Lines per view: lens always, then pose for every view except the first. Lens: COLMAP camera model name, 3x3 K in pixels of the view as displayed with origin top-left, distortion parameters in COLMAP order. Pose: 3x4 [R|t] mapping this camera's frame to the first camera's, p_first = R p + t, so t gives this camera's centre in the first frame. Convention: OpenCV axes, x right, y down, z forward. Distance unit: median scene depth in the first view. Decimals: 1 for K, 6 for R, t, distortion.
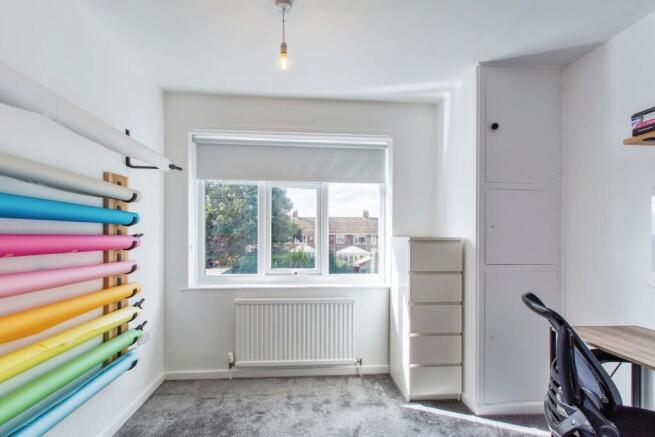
lens RADIAL K [[297.5, 0, 323.9], [0, 297.5, 235.7], [0, 0, 1]] dist [0.000999, 0.000616]
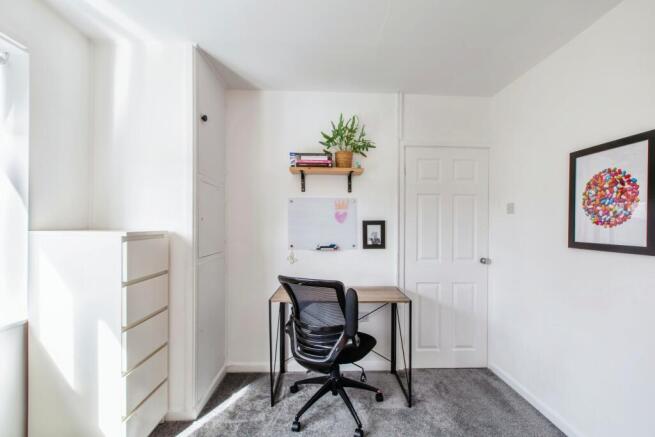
lens RADIAL K [[297.5, 0, 329.0], [0, 297.5, 224.4], [0, 0, 1]] dist [0.000999, 0.000616]
pose [[0.053890, -0.004603, 0.998536, -0.397391], [-0.012054, 0.999914, 0.005260, -0.024355], [-0.998474, -0.012320, 0.053830, 0.527580]]
